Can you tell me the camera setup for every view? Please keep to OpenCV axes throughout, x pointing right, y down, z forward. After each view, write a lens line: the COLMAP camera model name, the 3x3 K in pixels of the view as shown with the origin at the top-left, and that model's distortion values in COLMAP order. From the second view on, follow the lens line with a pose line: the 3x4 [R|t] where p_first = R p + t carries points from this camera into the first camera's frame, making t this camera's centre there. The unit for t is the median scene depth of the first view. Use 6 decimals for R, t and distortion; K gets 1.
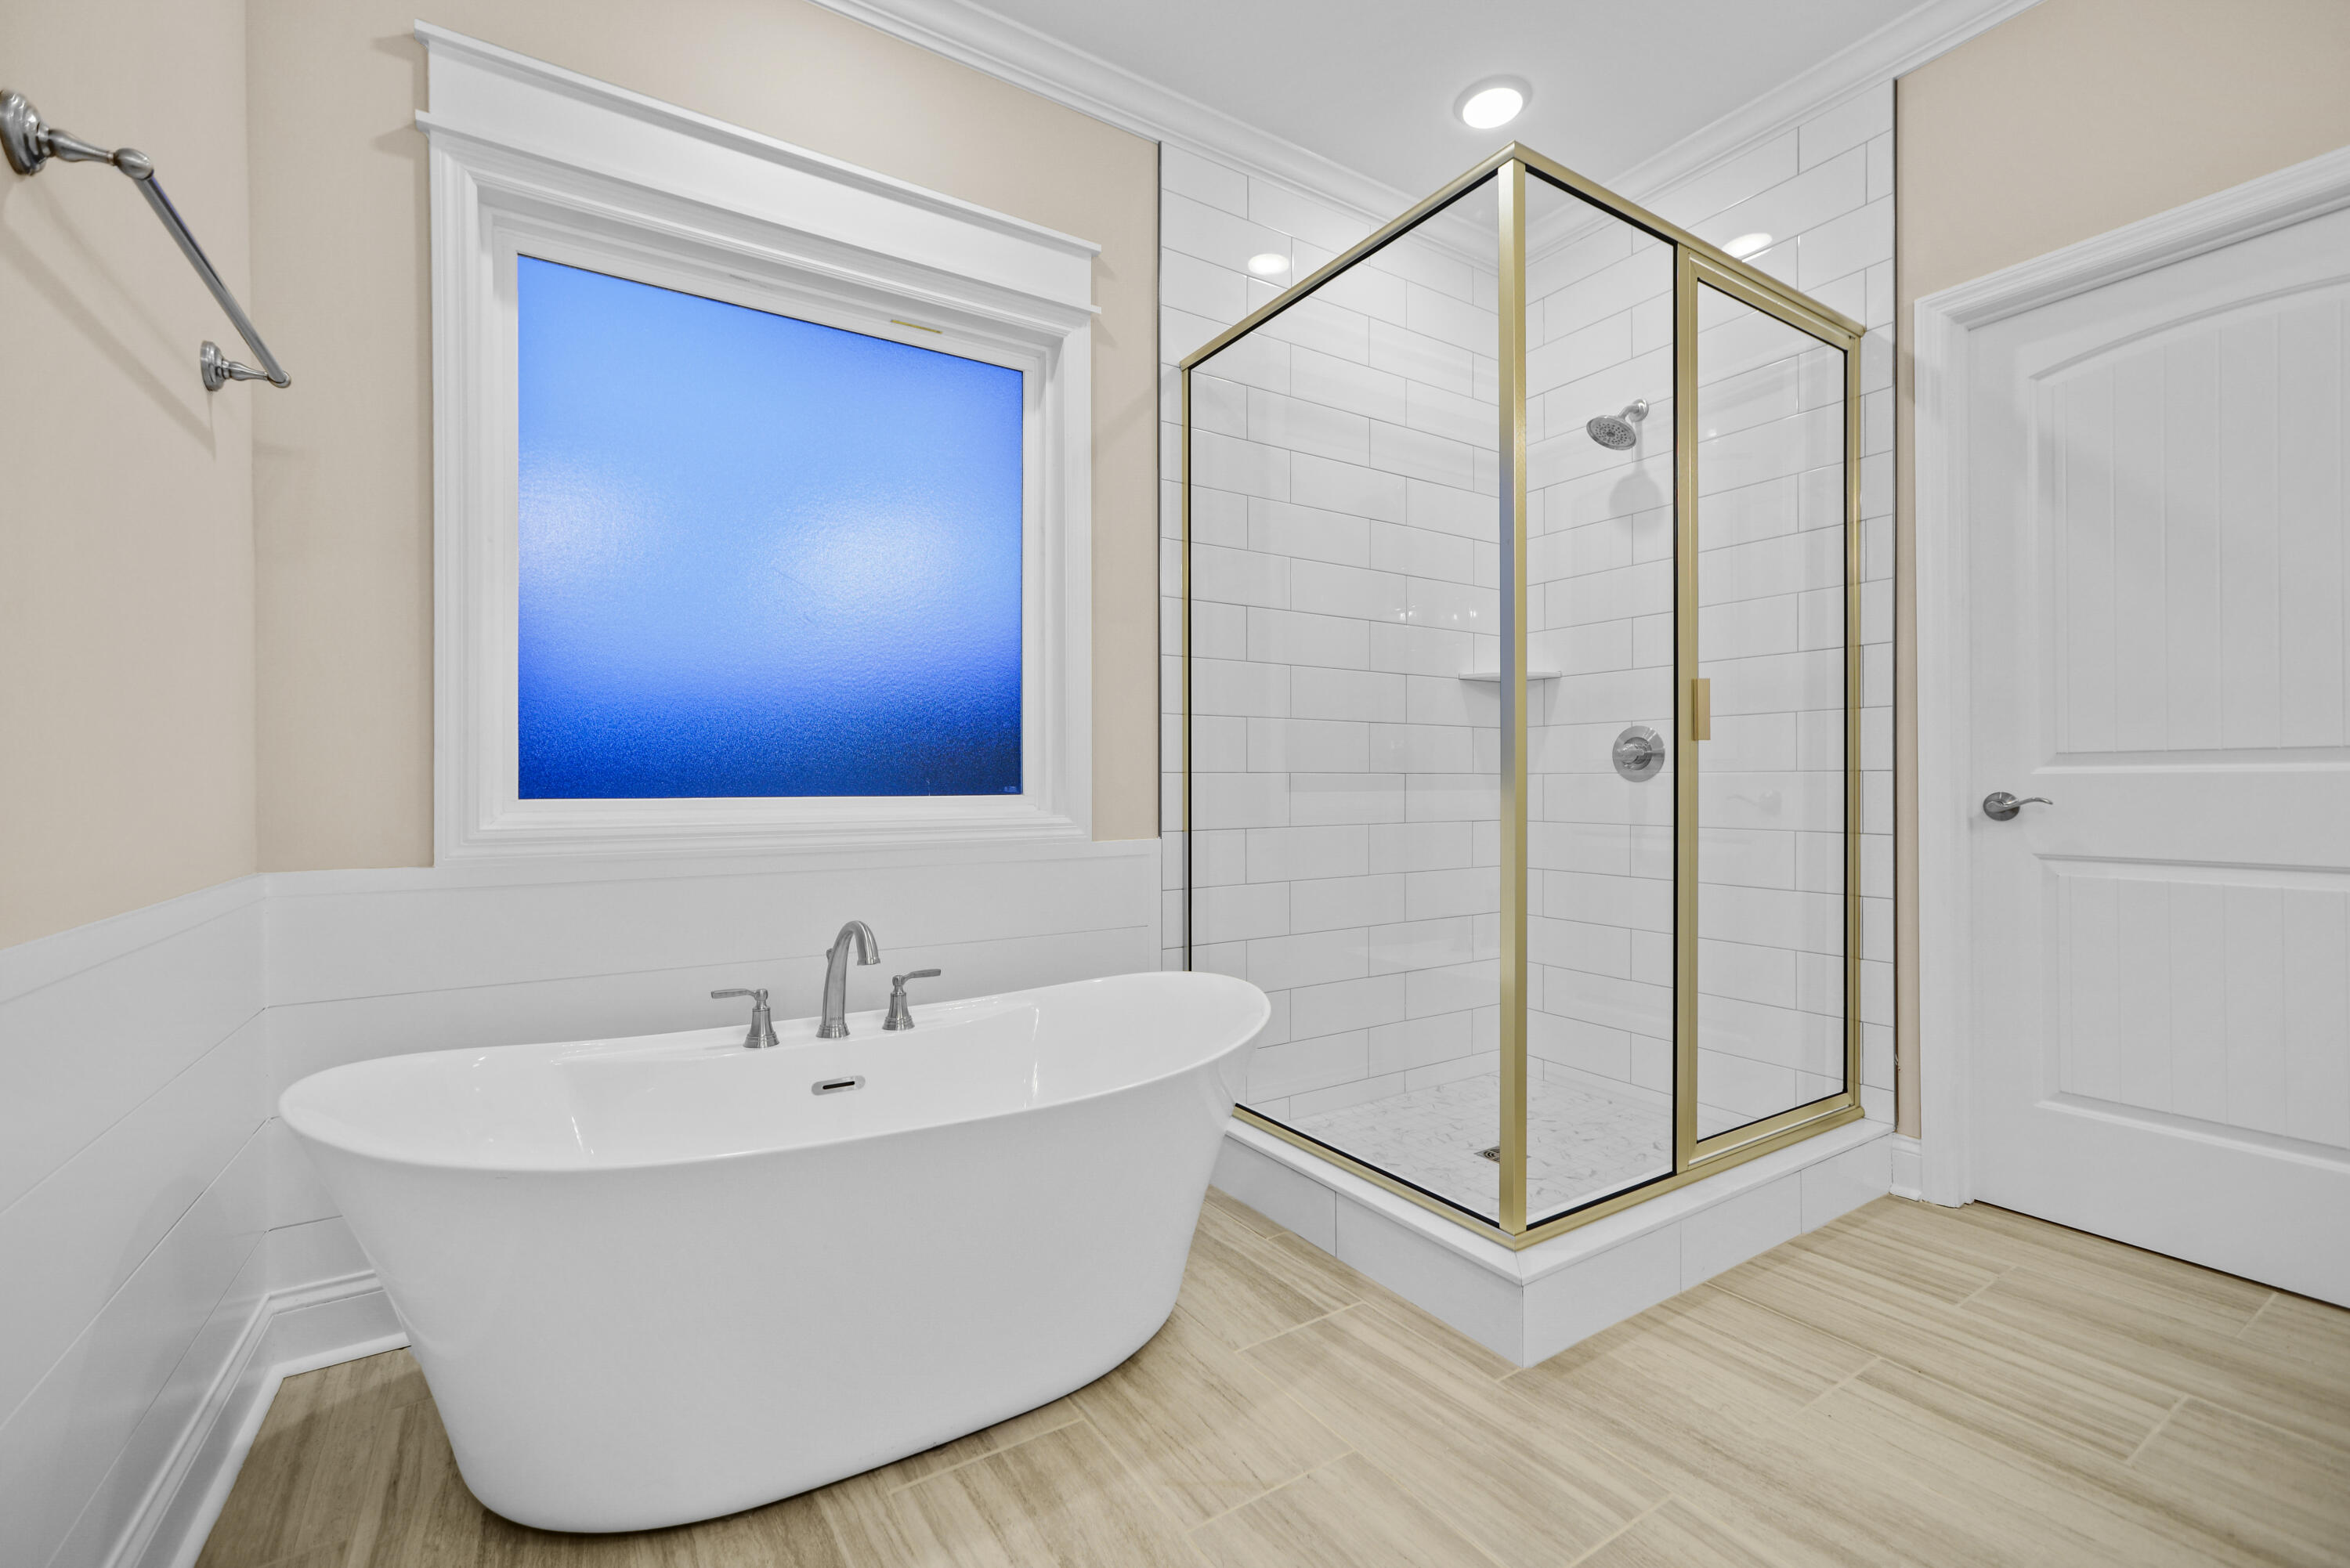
lens RADIAL K [[986.2, 0, 1168.4], [0, 986.2, 778.0], [0, 0, 1]] dist [-0.016811, 0.010842]
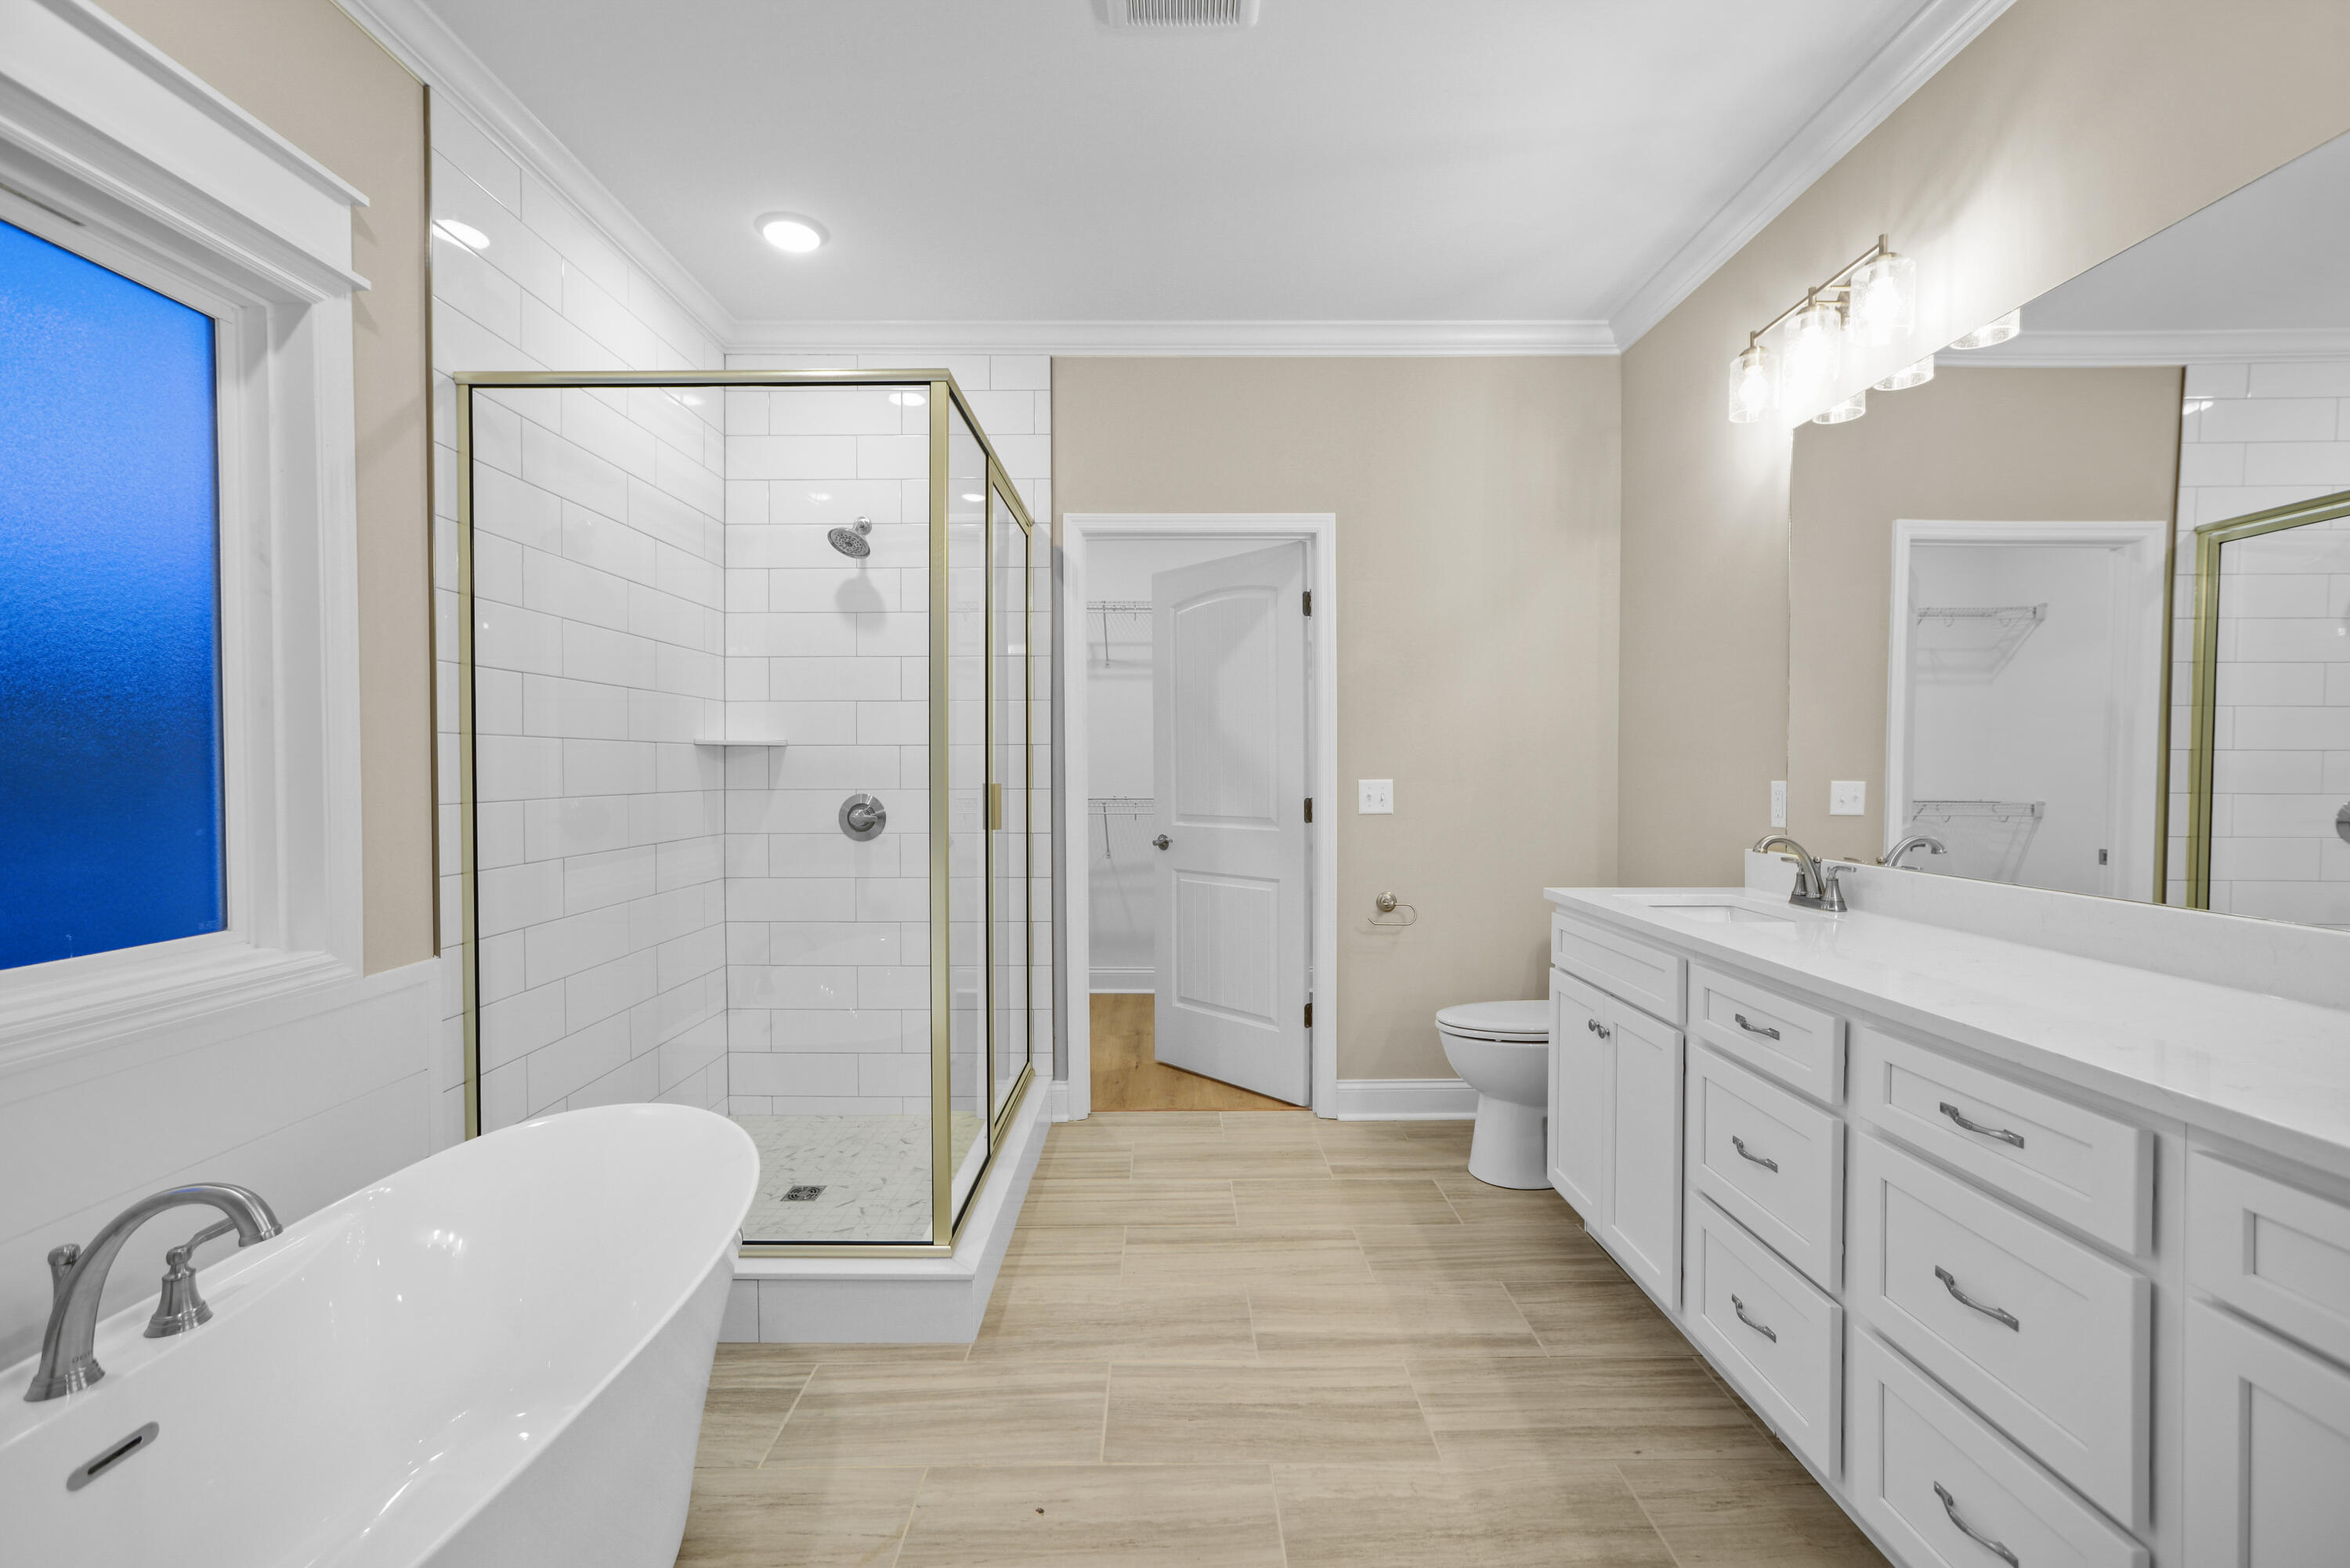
lens RADIAL K [[986.2, 0, 1164.4], [0, 986.2, 784.5], [0, 0, 1]] dist [-0.016811, 0.010842]
pose [[0.539815, -0.015511, 0.841640, -0.506138], [0.001469, 0.999846, 0.017484, -0.133216], [-0.841782, -0.008202, 0.539755, 0.089052]]
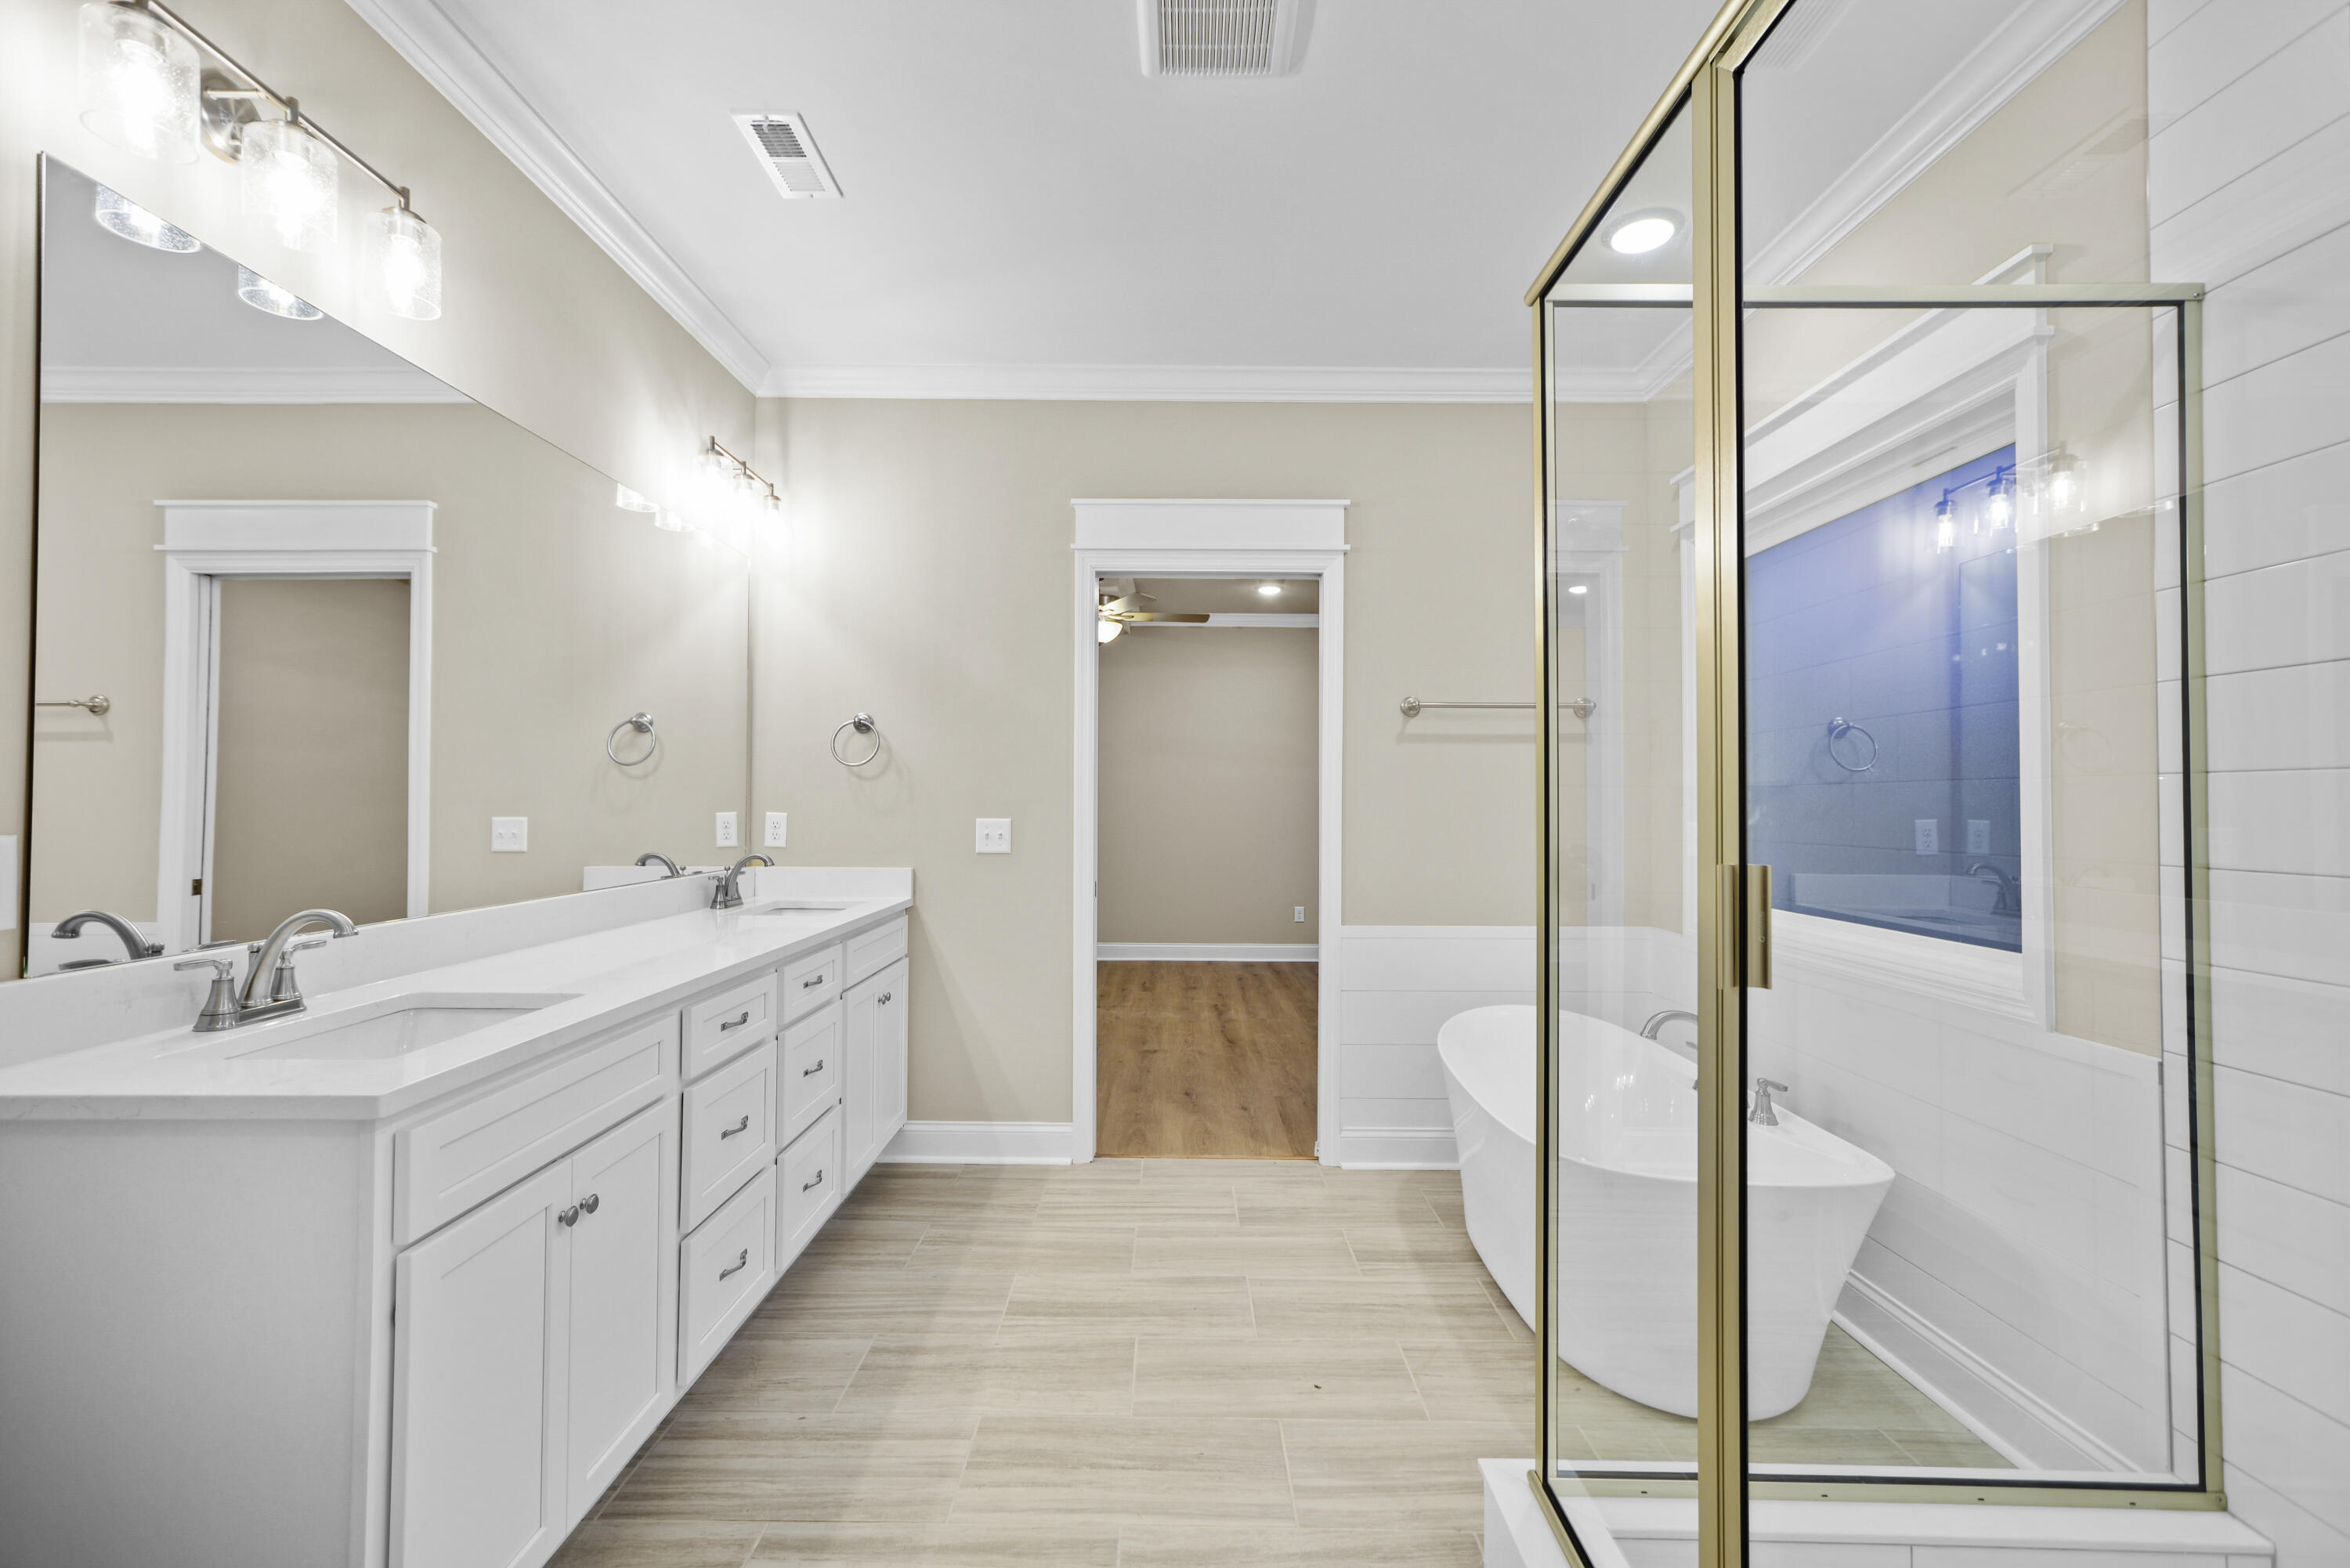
lens RADIAL K [[986.2, 0, 1169.7], [0, 986.2, 779.6], [0, 0, 1]] dist [-0.016811, 0.010842]
pose [[-0.542349, -0.024846, -0.839786, 1.220941], [-0.007572, 0.999667, -0.024686, -0.139279], [0.840119, -0.007030, -0.542357, 1.125055]]
